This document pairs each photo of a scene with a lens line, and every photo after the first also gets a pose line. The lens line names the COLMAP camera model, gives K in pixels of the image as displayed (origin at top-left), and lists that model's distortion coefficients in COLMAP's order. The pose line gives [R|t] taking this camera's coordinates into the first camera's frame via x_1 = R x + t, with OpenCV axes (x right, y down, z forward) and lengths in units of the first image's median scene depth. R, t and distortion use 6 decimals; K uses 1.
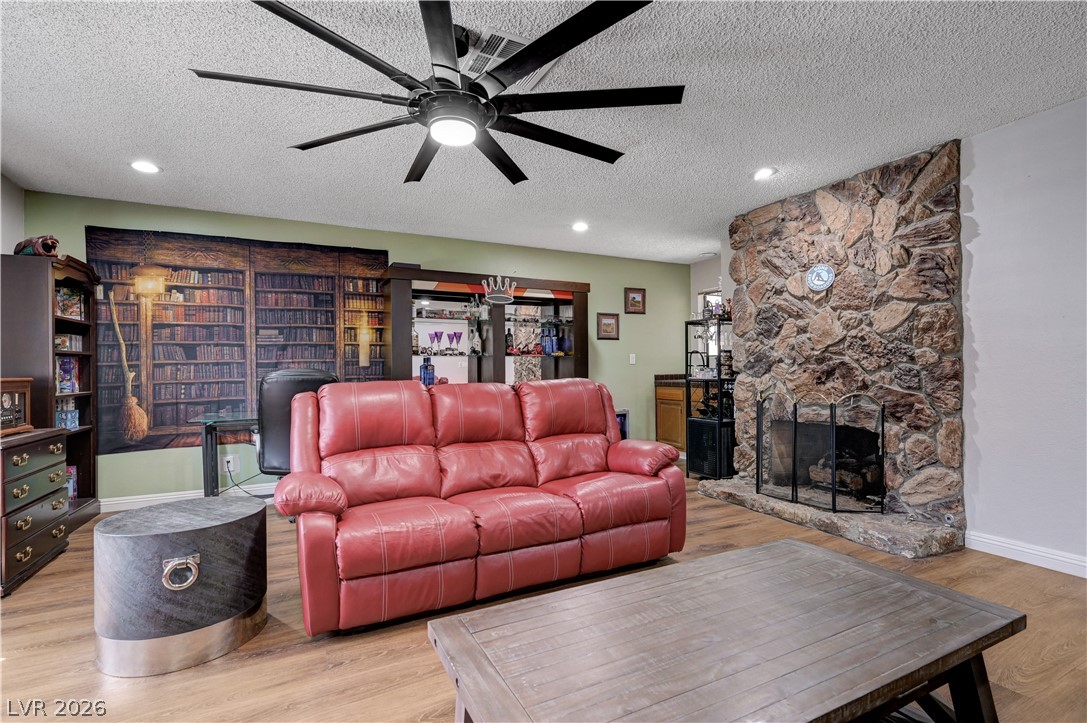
lens RADIAL K [[499.3, 0, 541.8], [0, 499.3, 366.0], [0, 0, 1]] dist [-0.003345, 0.000422]
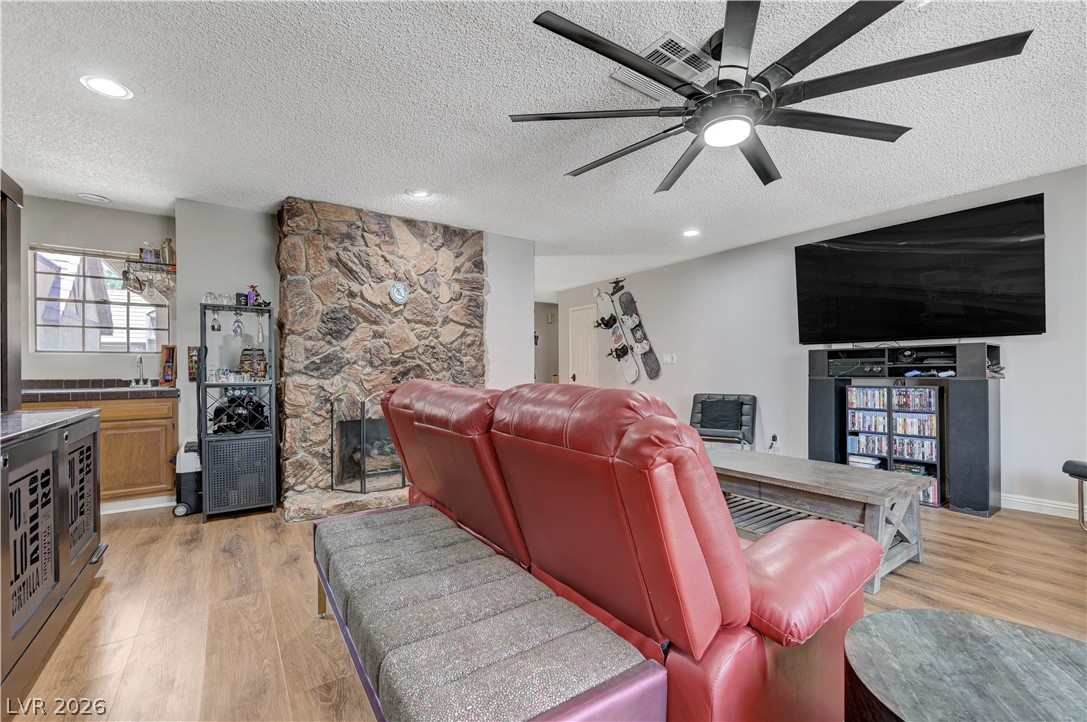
lens RADIAL K [[467.5, 0, 541.3], [0, 467.5, 369.8], [0, 0, 1]] dist [-0.002519, -0.000039]
pose [[-0.137720, 0.011644, 0.990403, -0.575818], [-0.000447, 0.999930, -0.011818, 0.017585], [-0.990471, -0.002070, -0.137705, 0.811947]]
